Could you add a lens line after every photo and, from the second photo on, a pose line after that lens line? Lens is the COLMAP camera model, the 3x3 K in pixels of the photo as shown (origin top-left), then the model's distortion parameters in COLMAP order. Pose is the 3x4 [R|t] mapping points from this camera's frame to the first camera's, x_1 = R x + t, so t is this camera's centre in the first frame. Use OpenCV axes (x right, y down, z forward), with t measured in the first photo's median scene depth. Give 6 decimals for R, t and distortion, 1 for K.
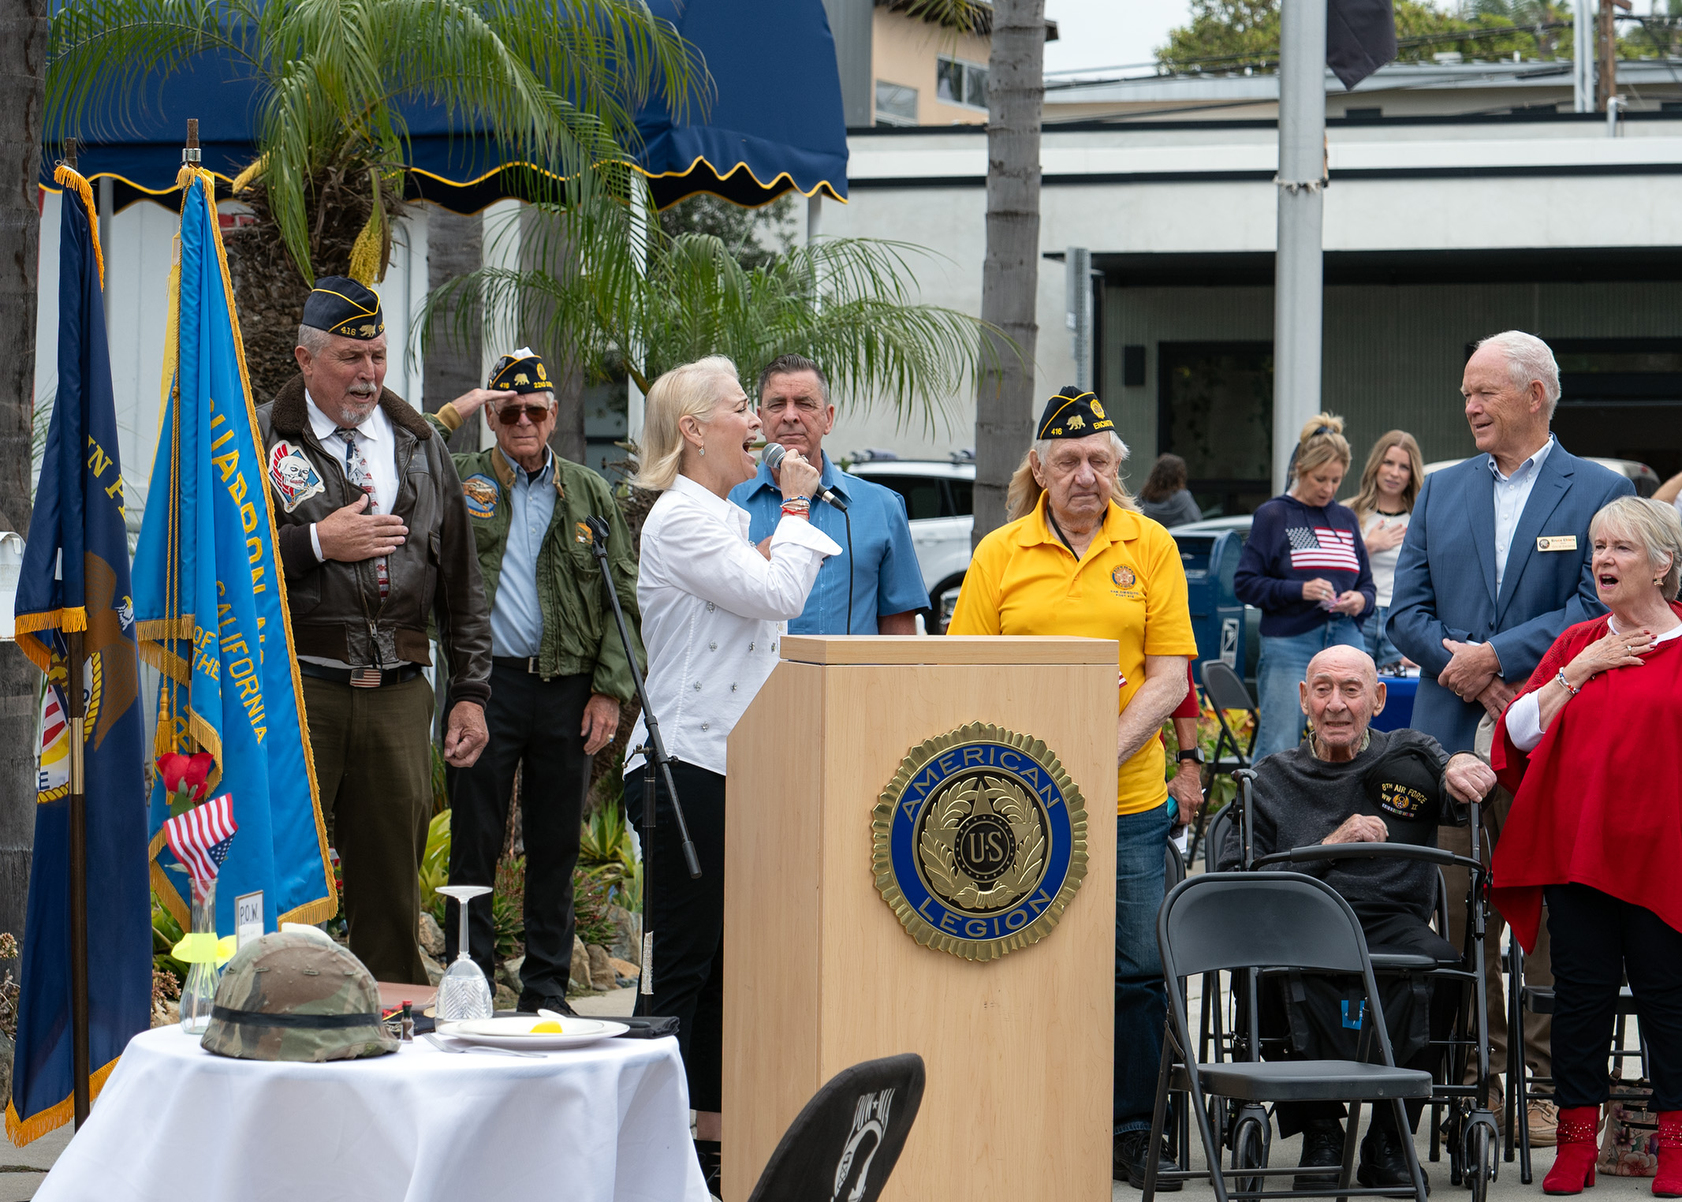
lens RADIAL K [[5705.3, 0, 841.0], [0, 5705.3, 601.0], [0, 0, 1]] dist [0.050157, 1.030268]
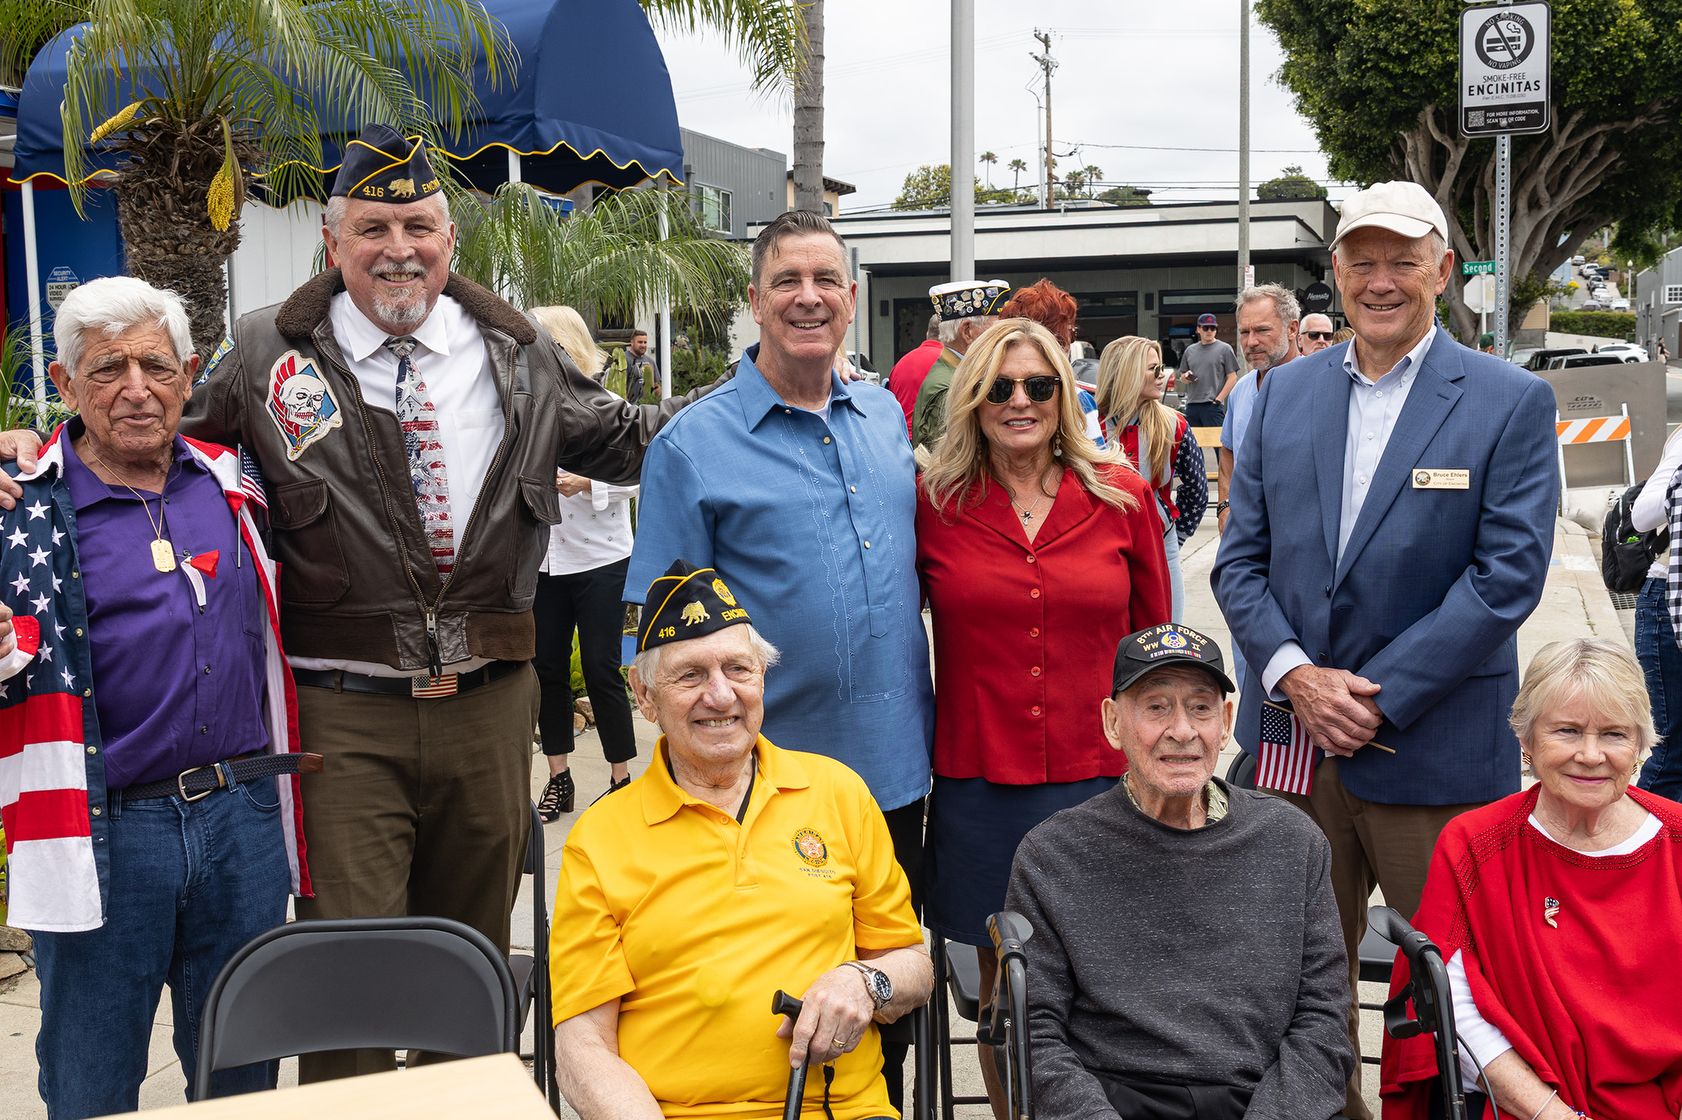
lens RADIAL K [[1836.1, 0, 841.0], [0, 1836.1, 560.0], [0, 0, 1]] dist [-0.000901, -0.011025]
pose [[0.999446, -0.023950, 0.023120, 0.056033], [0.021724, 0.995509, 0.092144, -0.026332], [-0.025223, -0.091591, 0.995477, 0.941651]]
